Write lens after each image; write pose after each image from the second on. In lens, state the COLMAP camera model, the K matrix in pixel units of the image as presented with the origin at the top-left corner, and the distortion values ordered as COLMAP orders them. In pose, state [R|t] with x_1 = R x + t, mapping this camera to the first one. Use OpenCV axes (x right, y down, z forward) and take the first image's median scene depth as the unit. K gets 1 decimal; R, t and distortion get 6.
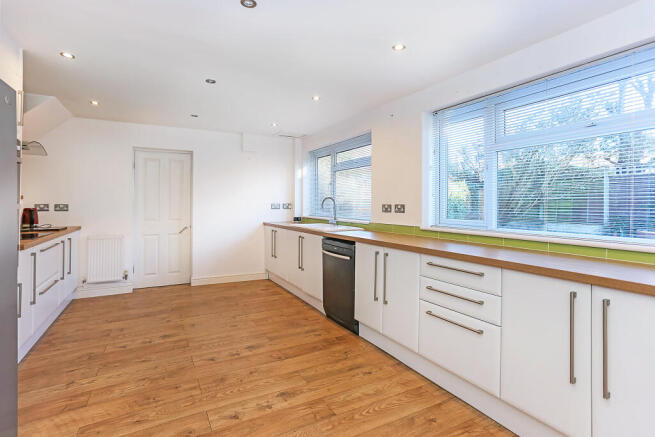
lens RADIAL K [[327.4, 0, 328.1], [0, 327.4, 224.4], [0, 0, 1]] dist [-0.030481, 0.006641]
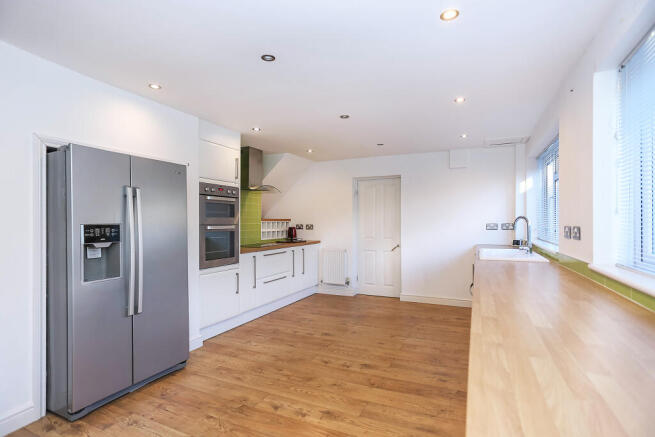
lens RADIAL K [[327.4, 0, 331.5], [0, 327.4, 222.2], [0, 0, 1]] dist [-0.030481, 0.006641]
pose [[0.605056, -0.009059, -0.796132, 0.496494], [-0.049426, 0.997579, -0.048915, -0.007781], [0.794648, 0.068946, 0.603143, 0.278010]]
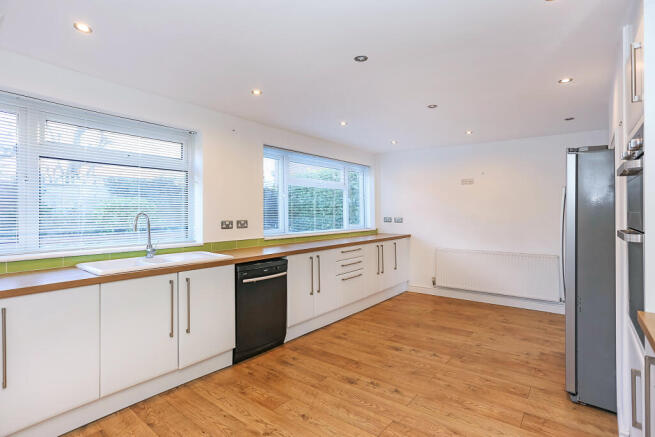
lens RADIAL K [[327.4, 0, 324.8], [0, 327.4, 215.3], [0, 0, 1]] dist [-0.030481, 0.006641]
pose [[-0.386889, -0.005384, 0.922111, -1.024526], [0.054103, 0.998128, 0.028527, -0.110445], [-0.920538, 0.060926, -0.385873, 1.373730]]
